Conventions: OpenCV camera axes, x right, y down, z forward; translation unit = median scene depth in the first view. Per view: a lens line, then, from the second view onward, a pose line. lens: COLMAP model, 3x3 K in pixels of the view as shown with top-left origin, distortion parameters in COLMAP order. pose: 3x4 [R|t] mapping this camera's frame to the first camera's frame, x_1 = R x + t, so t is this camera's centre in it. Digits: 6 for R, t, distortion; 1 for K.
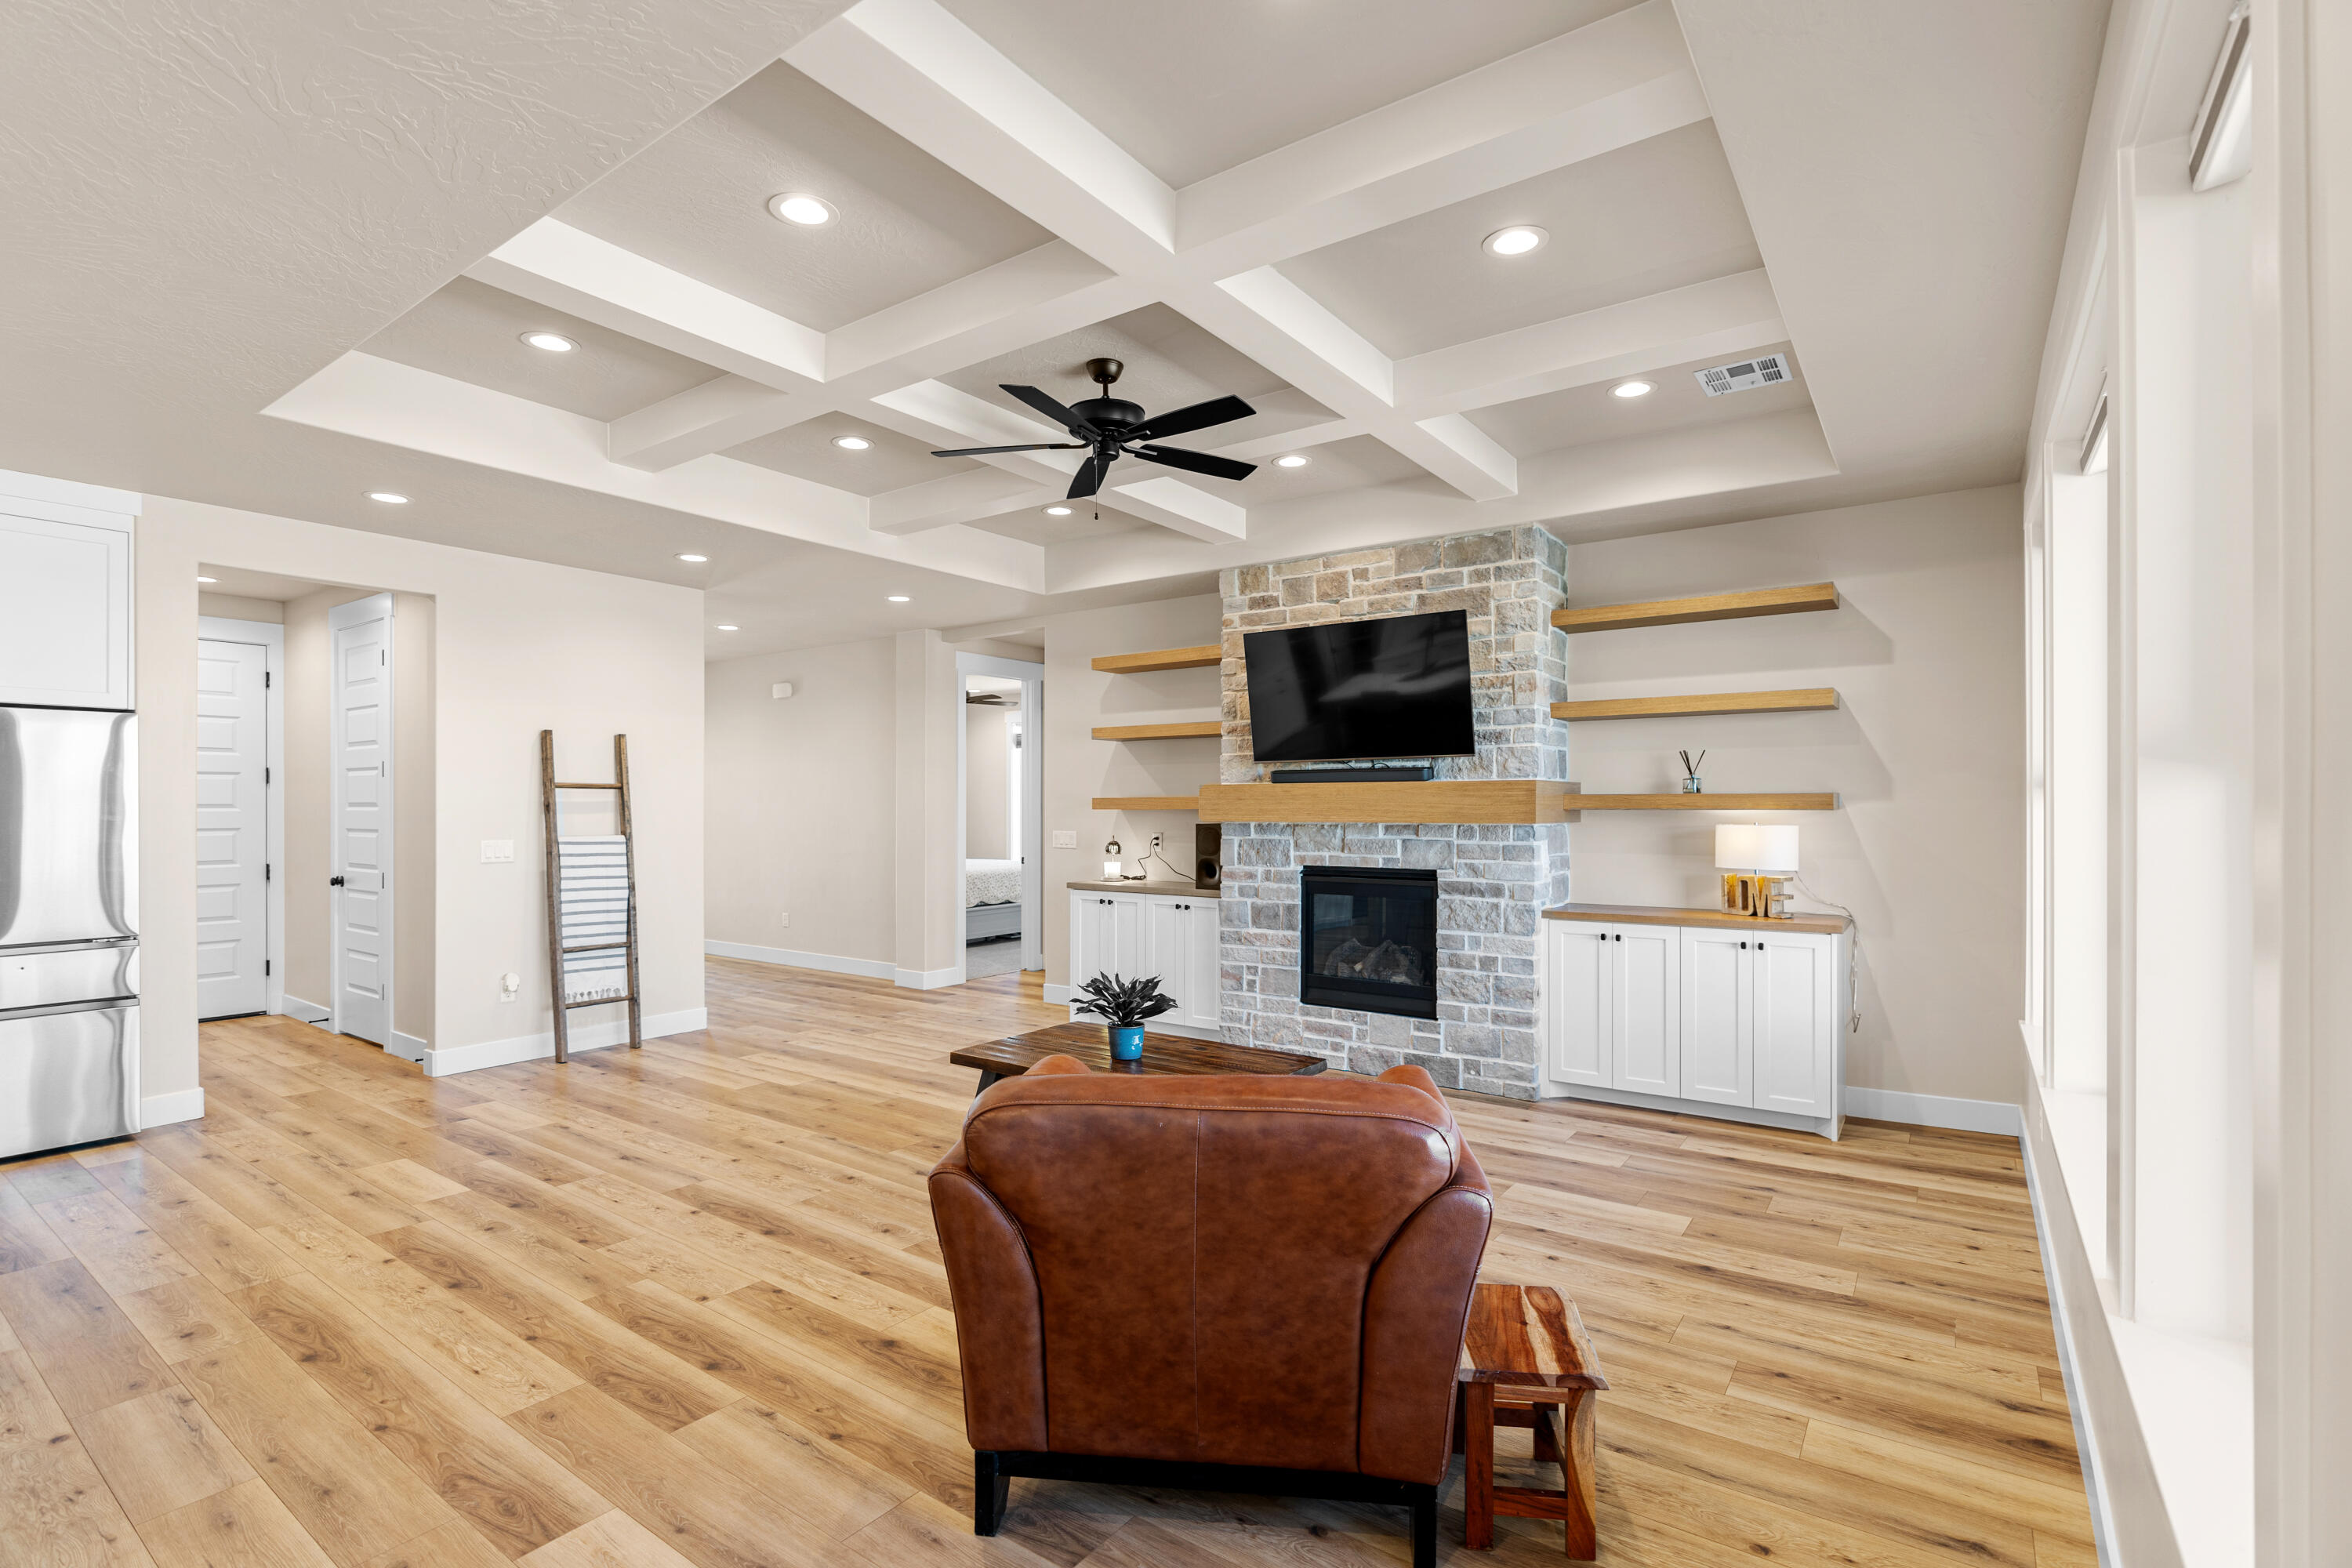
lens RADIAL K [[1079.6, 0, 1158.4], [0, 1079.6, 814.0], [0, 0, 1]] dist [-0.010159, 0.002010]
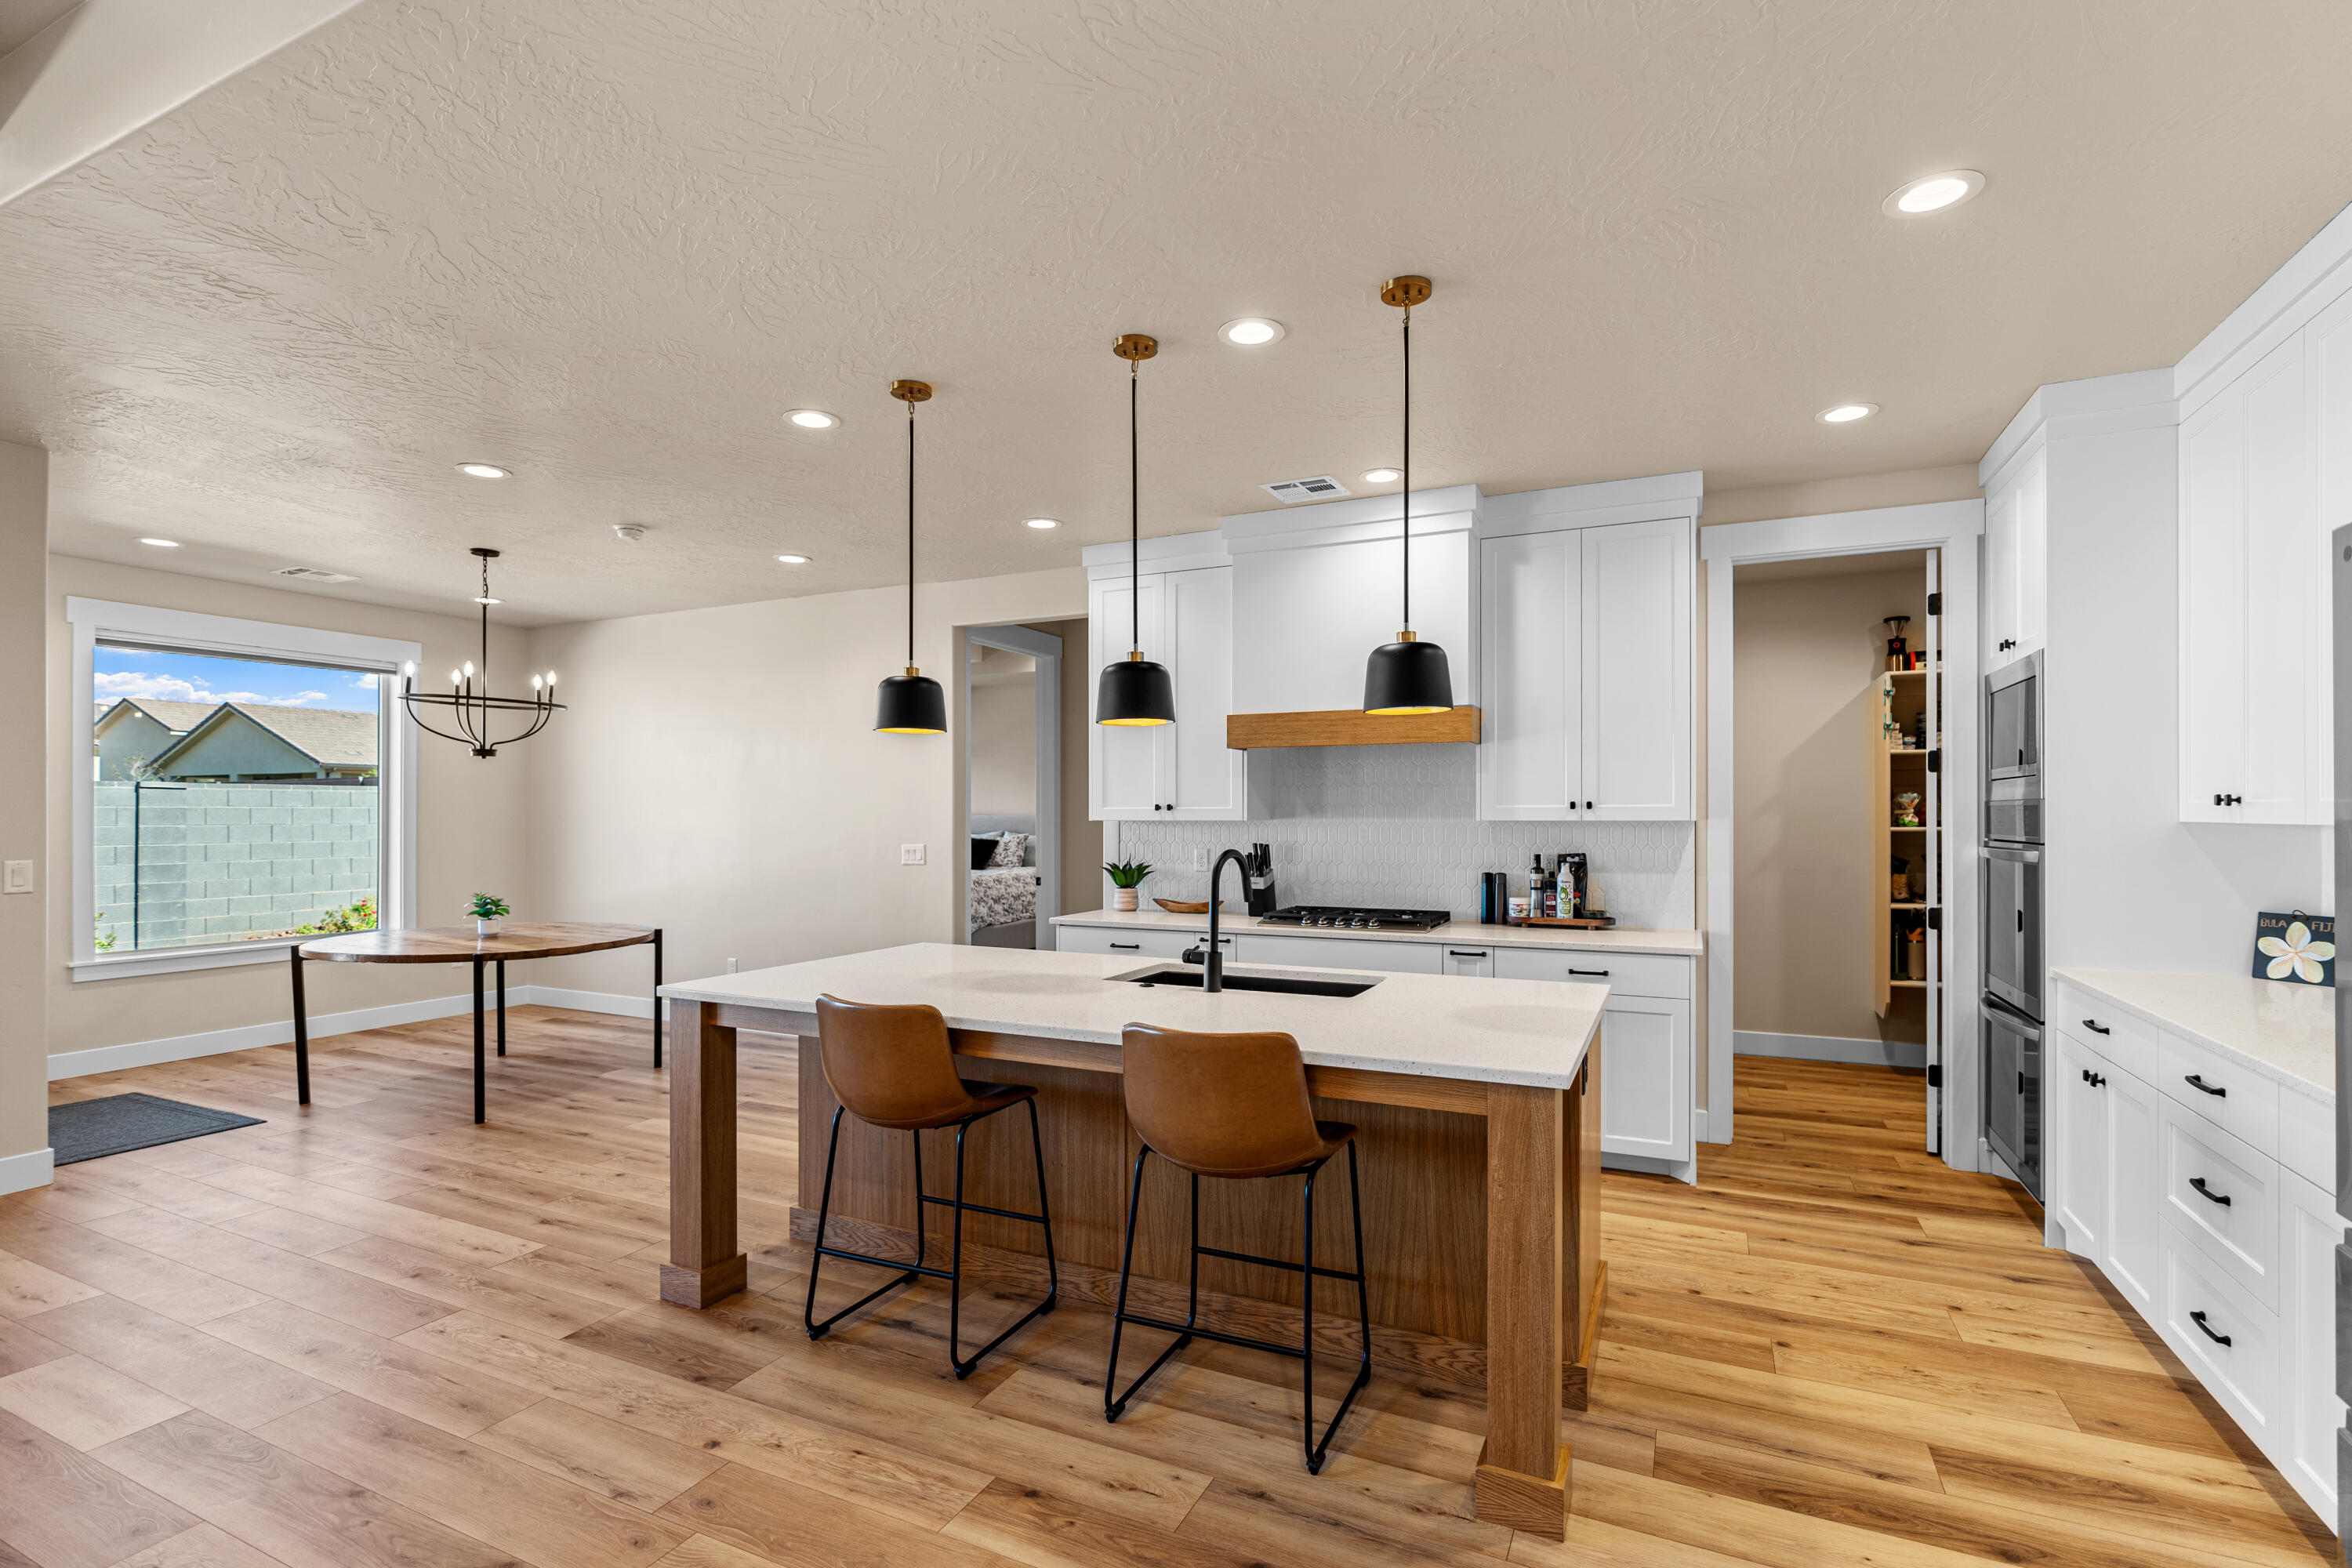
lens RADIAL K [[1079.6, 0, 1190.6], [0, 1079.6, 805.7], [0, 0, 1]] dist [-0.010159, 0.002010]
pose [[-0.981490, -0.000741, -0.191510, -0.515564], [-0.000793, 1.000000, 0.000192, -0.005434], [0.191509, 0.000340, -0.981491, 0.838343]]
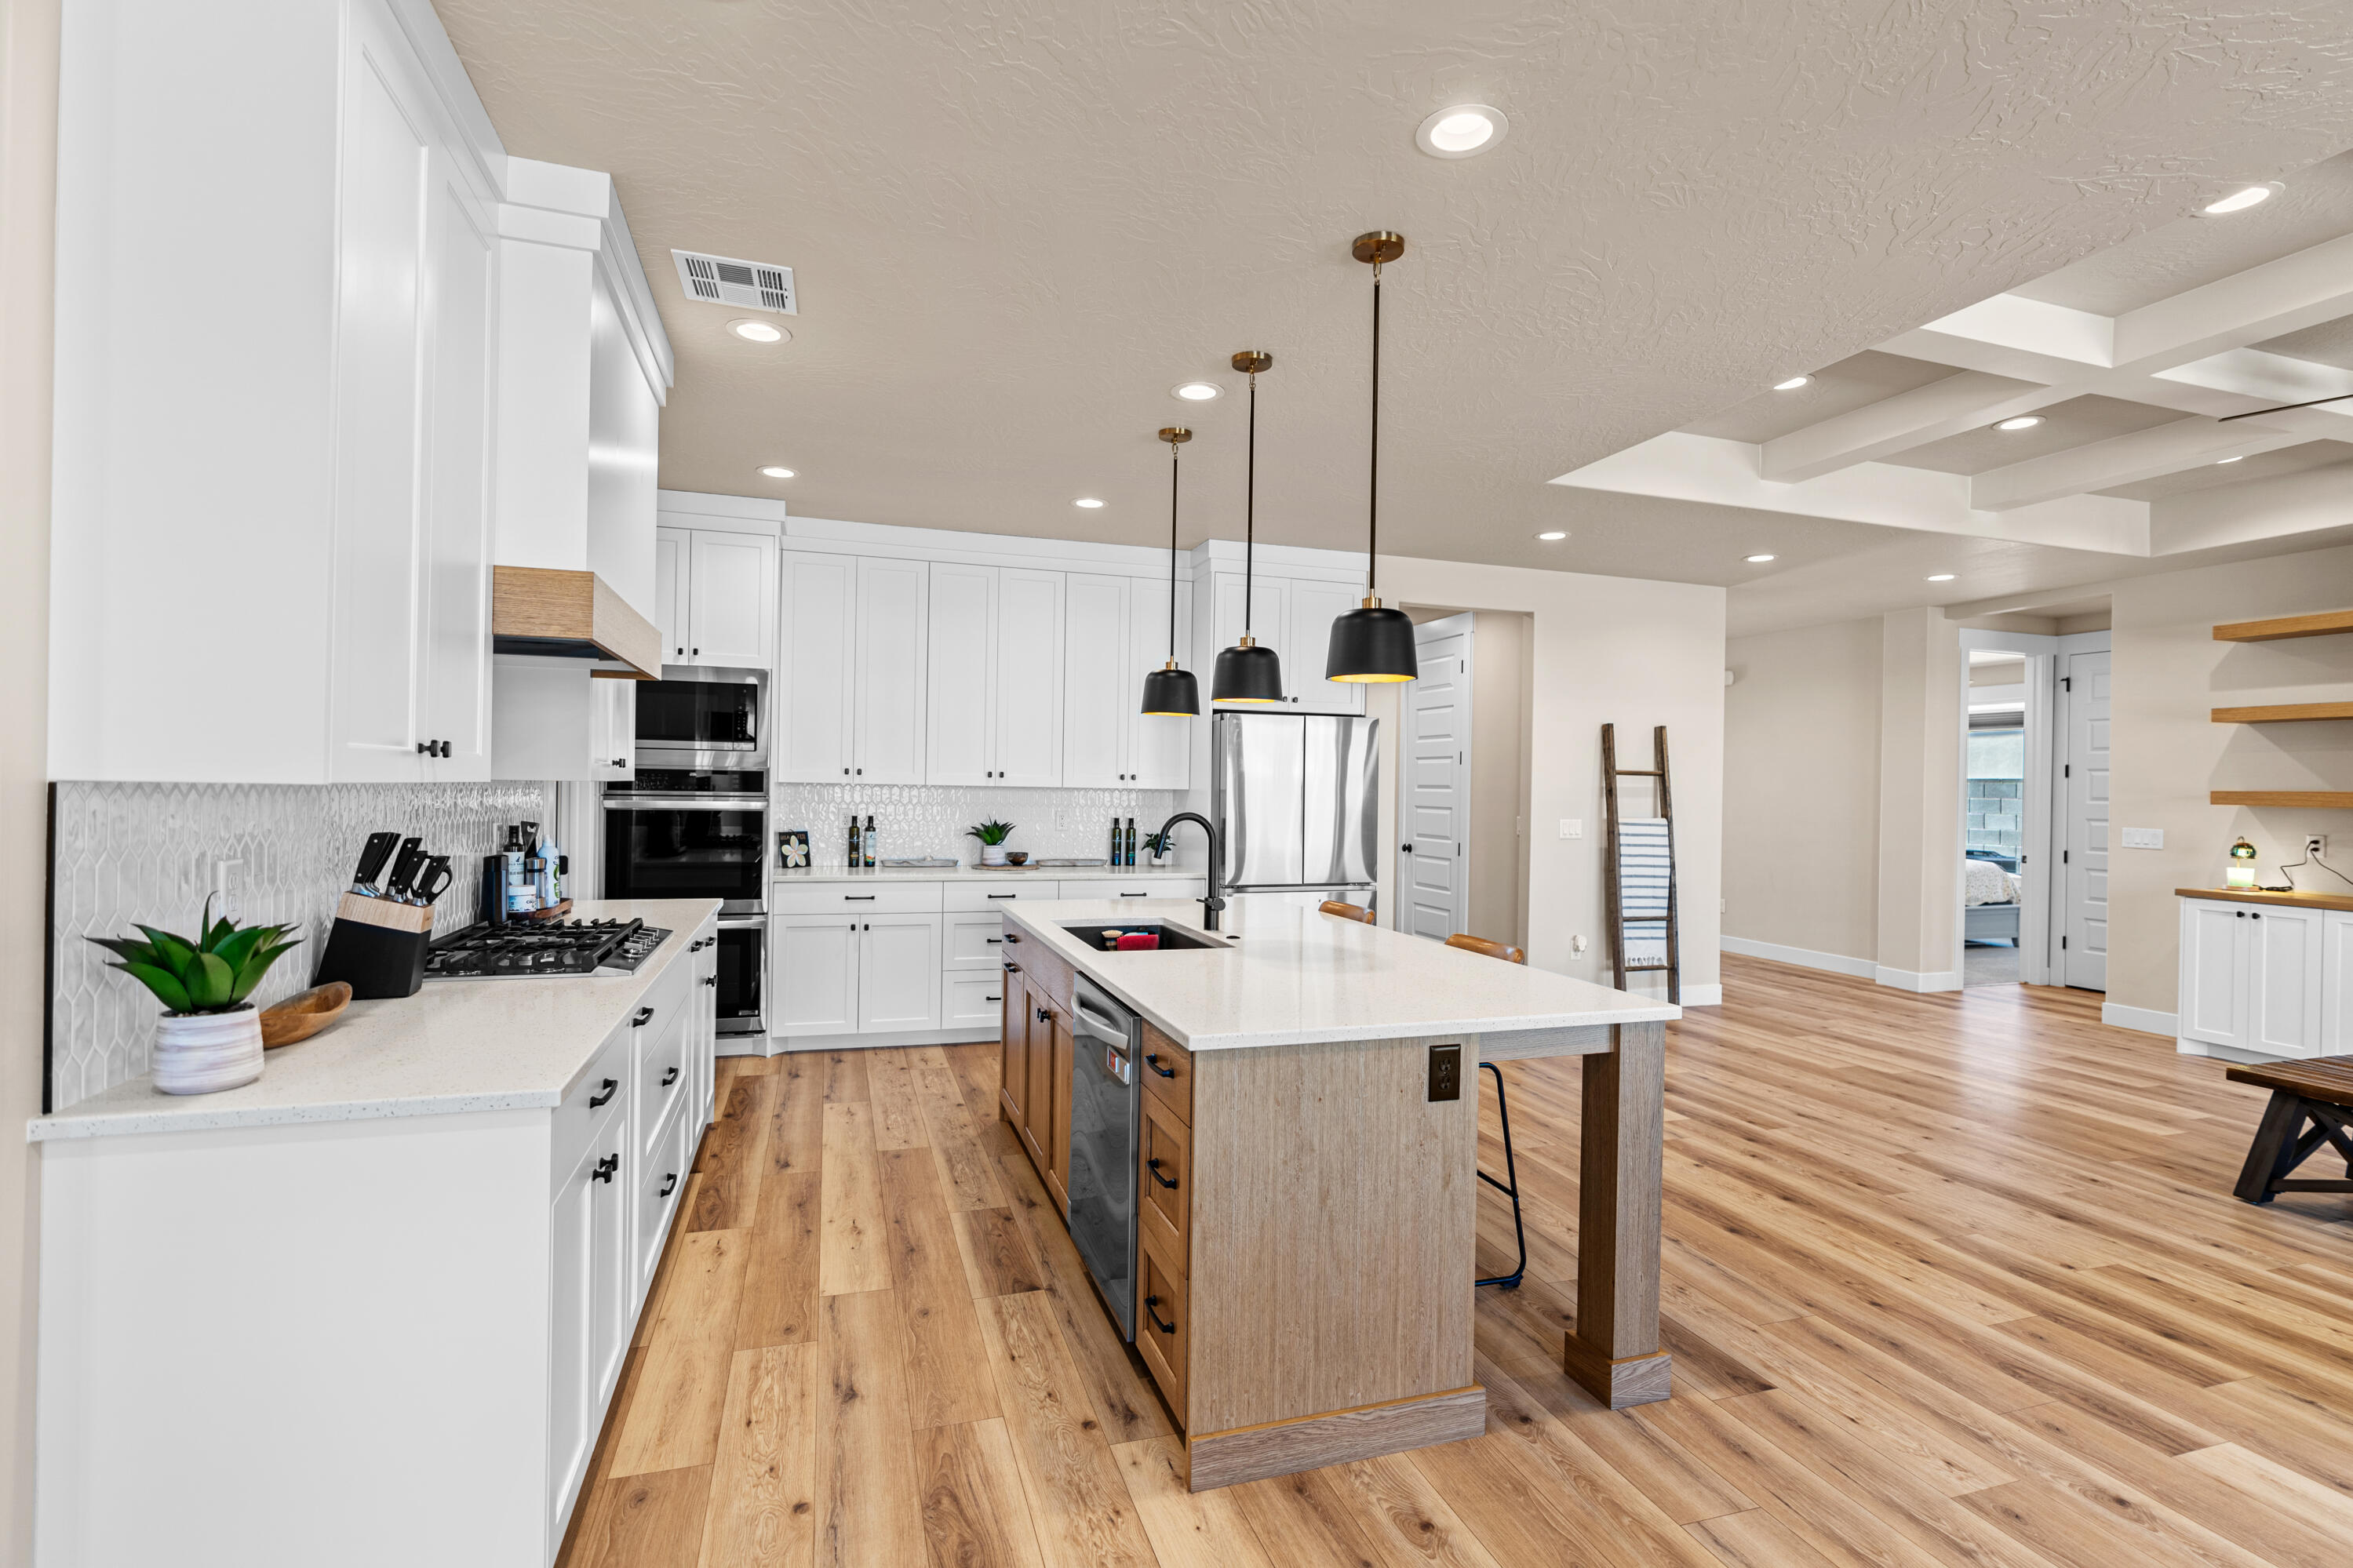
lens RADIAL K [[1079.9, 0, 1179.8], [0, 1079.9, 785.9], [0, 0, 1]] dist [-0.010159, 0.002010]
pose [[0.808824, 0.013737, -0.587891, -0.271654], [-0.021021, 0.999764, -0.005559, 0.003573], [0.587675, 0.016855, 0.808921, -0.189778]]
